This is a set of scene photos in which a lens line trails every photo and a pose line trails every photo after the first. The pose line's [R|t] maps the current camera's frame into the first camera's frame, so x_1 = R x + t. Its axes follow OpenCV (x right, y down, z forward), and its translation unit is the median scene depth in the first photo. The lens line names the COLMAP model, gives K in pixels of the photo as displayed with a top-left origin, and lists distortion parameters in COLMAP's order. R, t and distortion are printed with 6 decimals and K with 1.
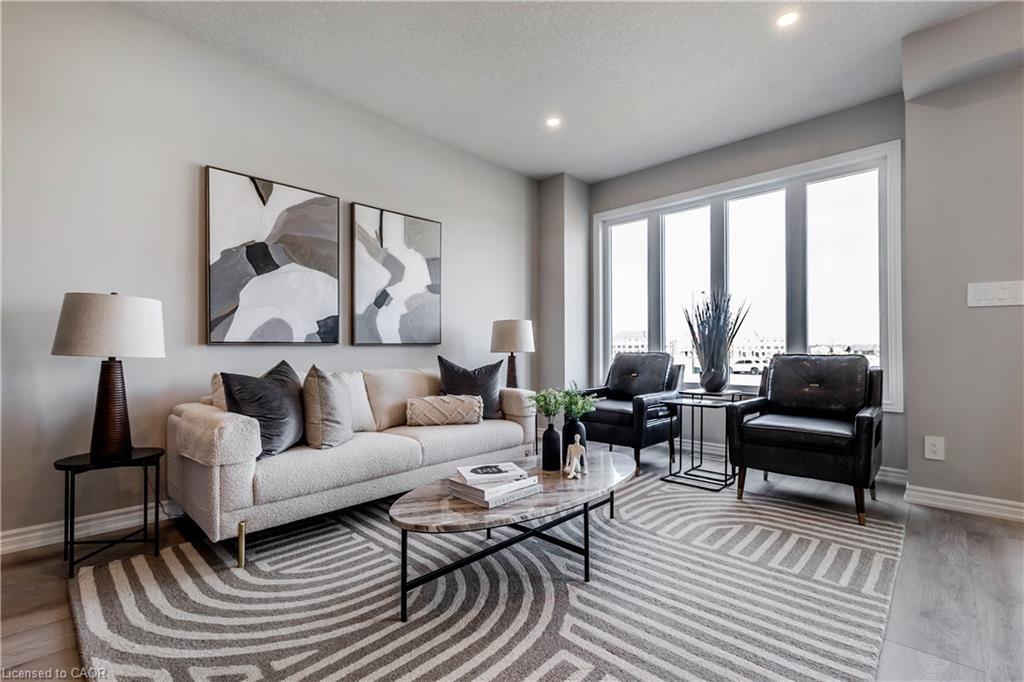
lens RADIAL K [[454.0, 0, 504.6], [0, 454.0, 347.5], [0, 0, 1]] dist [0.003618, -0.000561]
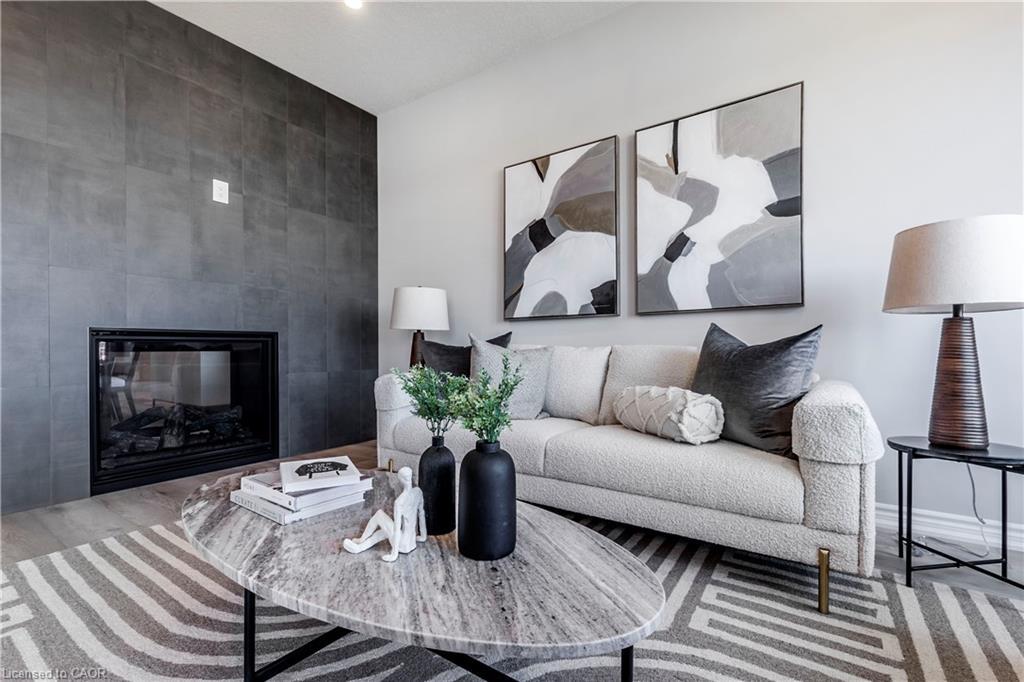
lens RADIAL K [[454.0, 0, 518.6], [0, 454.0, 345.2], [0, 0, 1]] dist [0.003618, -0.000561]
pose [[0.170184, -0.005792, -0.985395, 0.421674], [0.004444, 0.999977, -0.005110, 0.052336], [0.985402, -0.003509, 0.170206, 0.708195]]
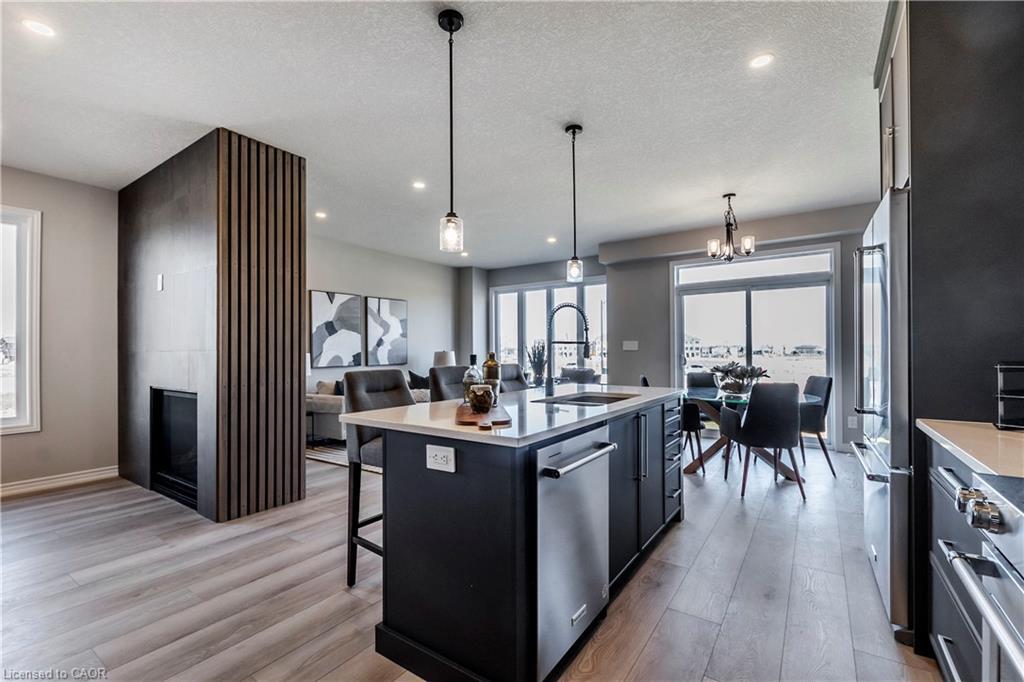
lens RADIAL K [[454.0, 0, 512.4], [0, 454.0, 349.6], [0, 0, 1]] dist [0.003618, -0.000561]
pose [[0.983209, -0.003800, 0.182445, -0.065744], [0.003375, 0.999991, 0.002643, -0.087442], [-0.182454, -0.001982, 0.983212, -1.210827]]
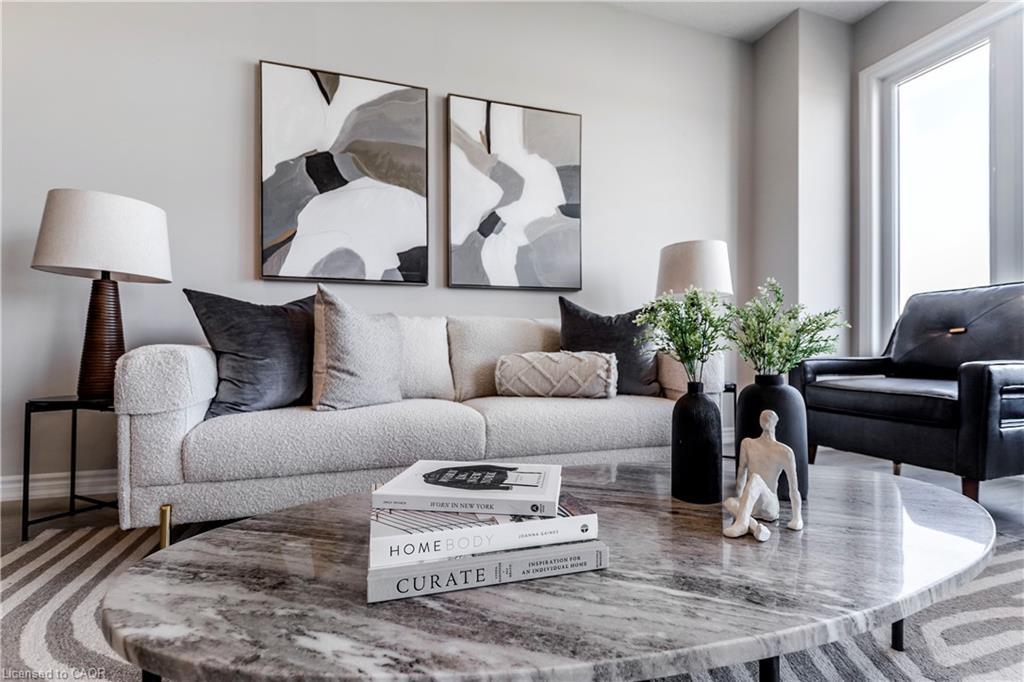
lens RADIAL K [[454.0, 0, 501.3], [0, 454.0, 346.1], [0, 0, 1]] dist [0.003618, -0.000561]
pose [[0.883111, -0.000108, -0.469163, 0.097183], [0.001035, 0.999998, 0.001717, 0.096478], [0.469162, -0.002002, 0.883110, 0.406101]]
